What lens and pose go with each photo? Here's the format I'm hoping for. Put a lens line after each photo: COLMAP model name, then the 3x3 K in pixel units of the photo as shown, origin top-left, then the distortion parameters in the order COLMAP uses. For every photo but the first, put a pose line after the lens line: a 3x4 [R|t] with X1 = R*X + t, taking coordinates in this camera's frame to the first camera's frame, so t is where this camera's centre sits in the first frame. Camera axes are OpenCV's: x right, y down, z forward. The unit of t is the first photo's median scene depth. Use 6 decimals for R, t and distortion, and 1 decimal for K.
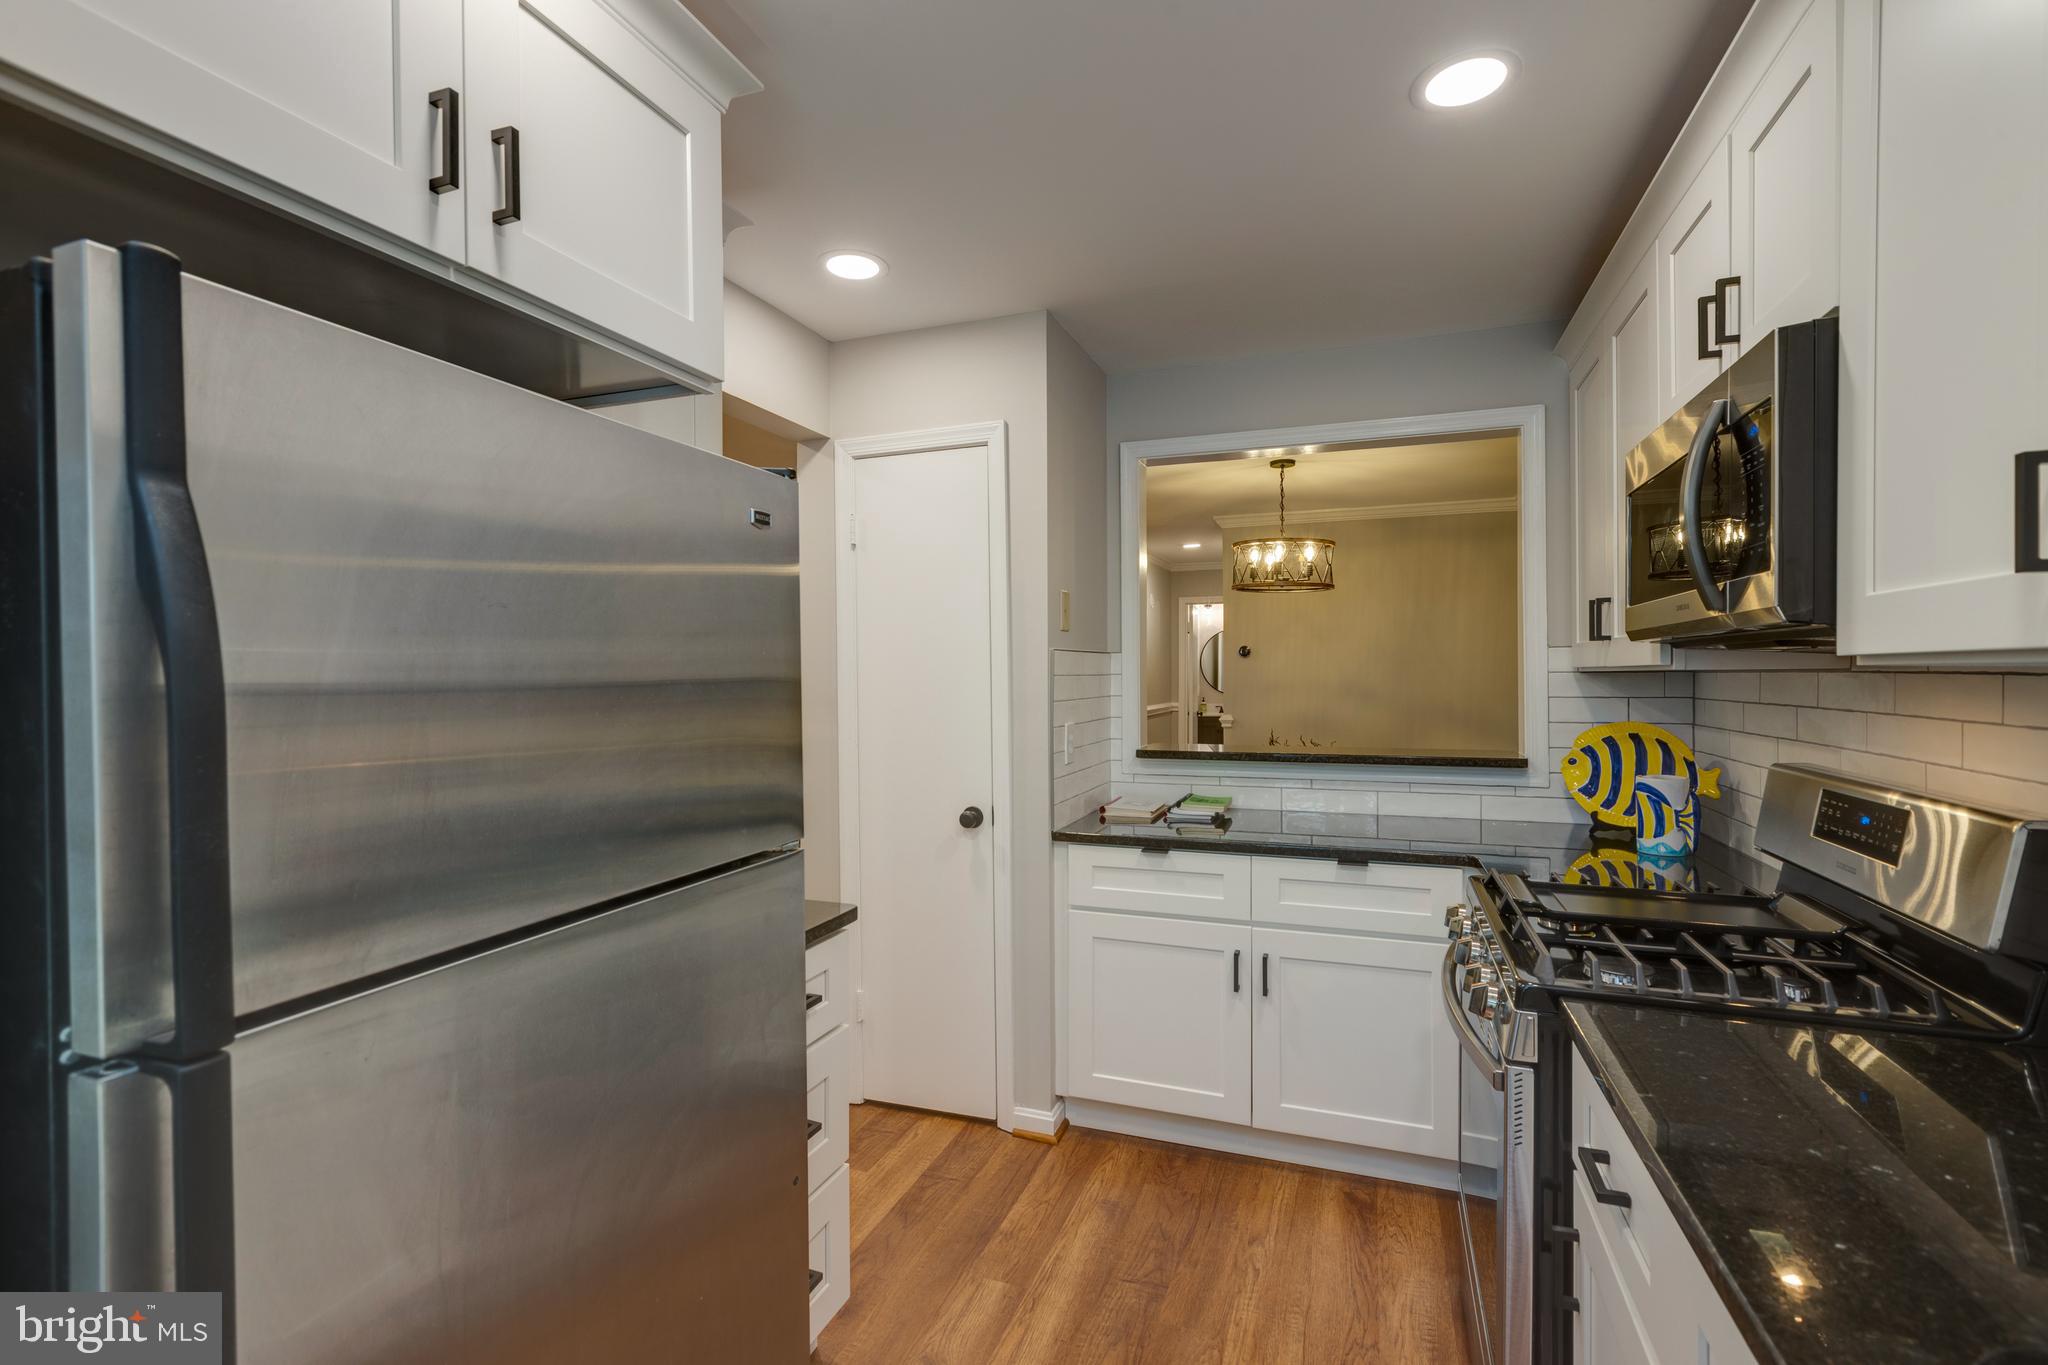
lens RADIAL K [[911.7, 0, 1028.8], [0, 911.7, 677.8], [0, 0, 1]] dist [0.001620, 0.000533]
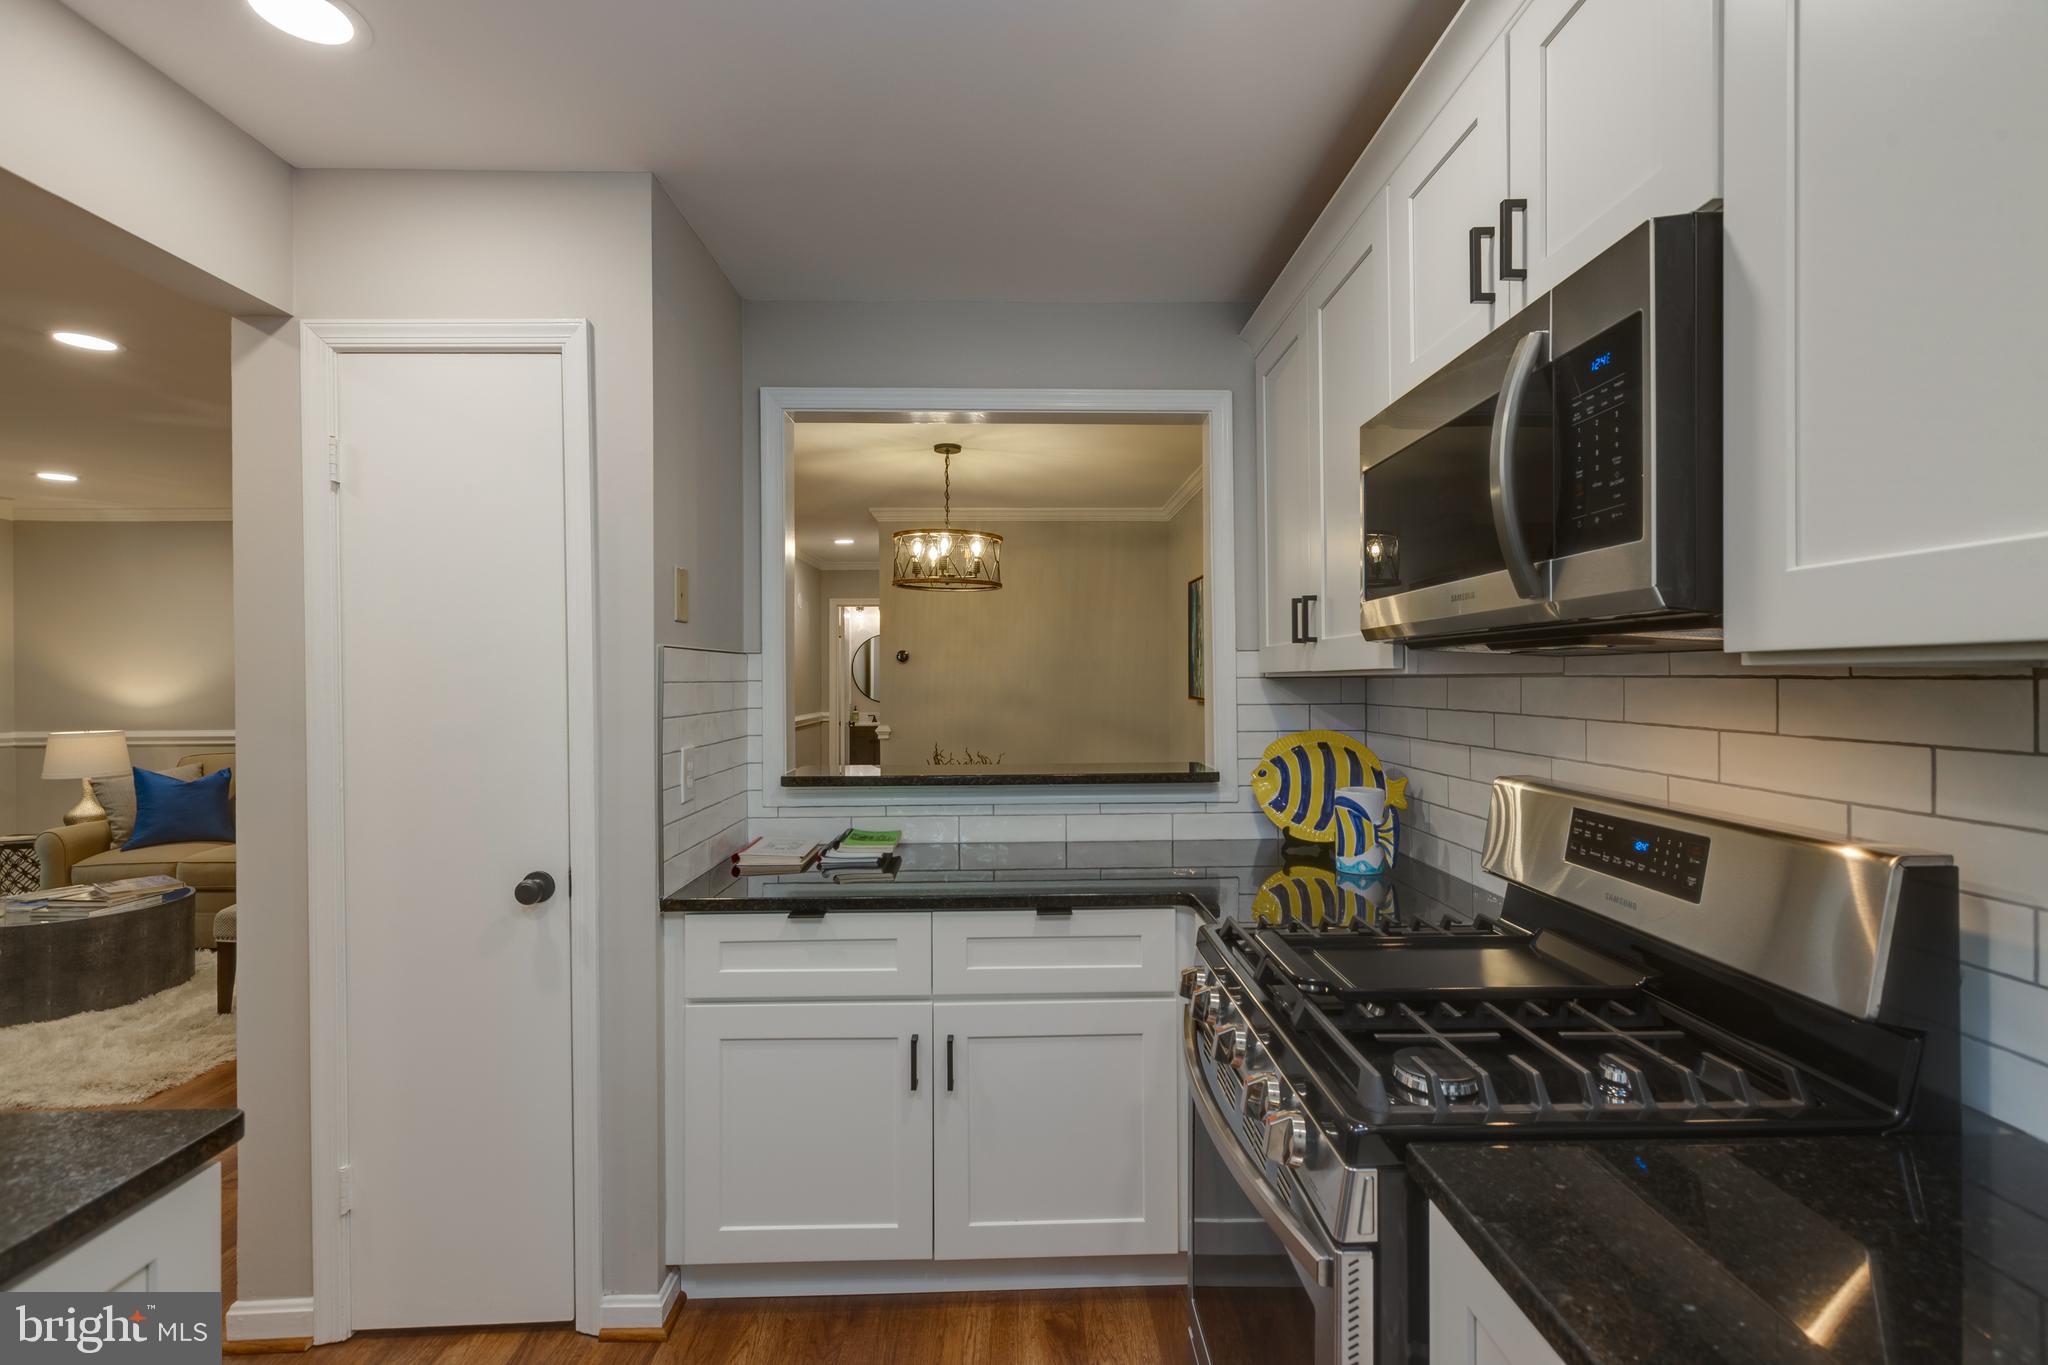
lens RADIAL K [[911.7, 0, 1028.8], [0, 911.7, 677.8], [0, 0, 1]] dist [0.001620, 0.000533]
pose [[0.928263, 0.000050, 0.371924, 0.027881], [0.002956, 0.999967, -0.007512, 0.000236], [-0.371913, 0.008073, 0.928233, 0.224998]]
